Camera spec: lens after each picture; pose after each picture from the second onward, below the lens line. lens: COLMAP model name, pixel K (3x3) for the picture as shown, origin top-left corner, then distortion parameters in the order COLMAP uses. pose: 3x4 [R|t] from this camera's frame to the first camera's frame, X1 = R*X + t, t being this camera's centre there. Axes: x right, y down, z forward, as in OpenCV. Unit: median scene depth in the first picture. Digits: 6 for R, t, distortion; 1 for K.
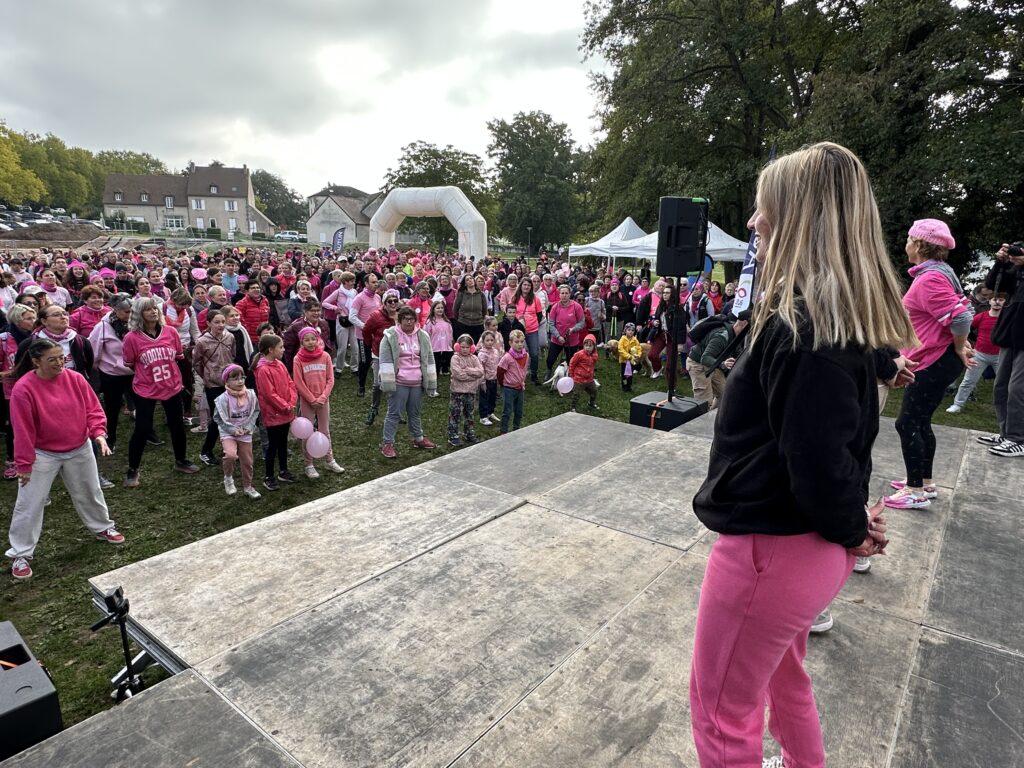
lens RADIAL K [[644.5, 0, 515.8], [0, 644.5, 383.2], [0, 0, 1]] dist [-0.002067, -0.000646]
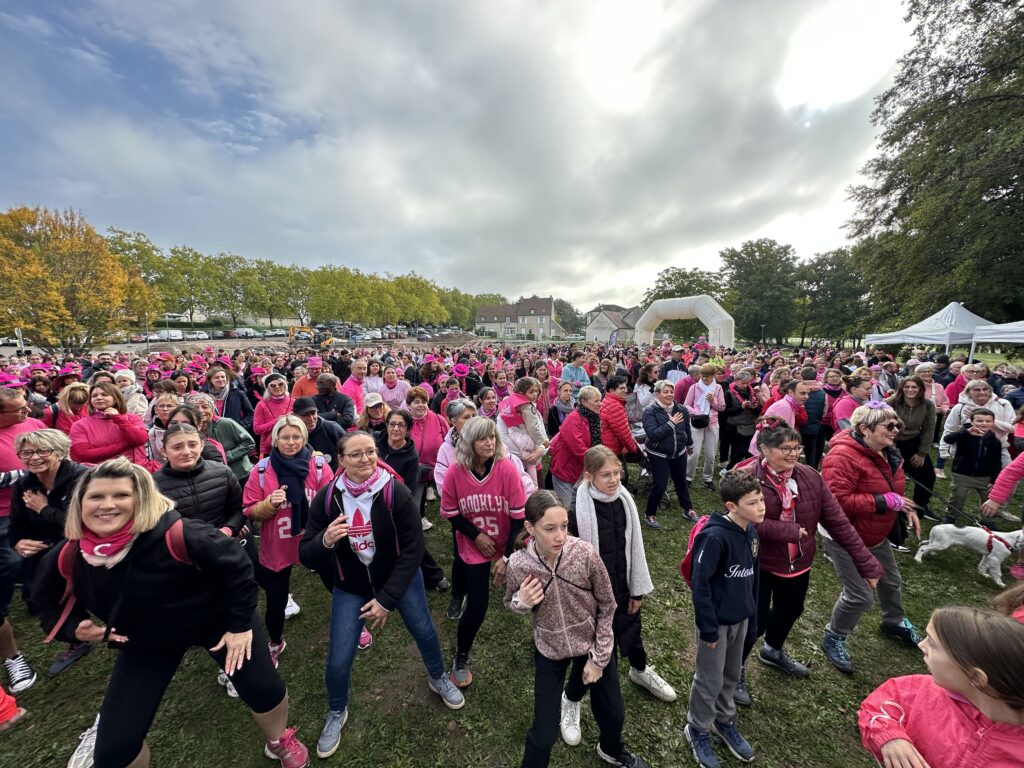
lens RADIAL K [[1385.9, 0, 501.5], [0, 1385.9, 378.8], [0, 0, 1]] dist [0.175084, -0.267869]
pose [[0.880595, 0.001490, -0.473867, 1.149073], [-0.080247, 0.986021, -0.146023, 0.398058], [0.467025, 0.166613, 0.868405, -2.102266]]
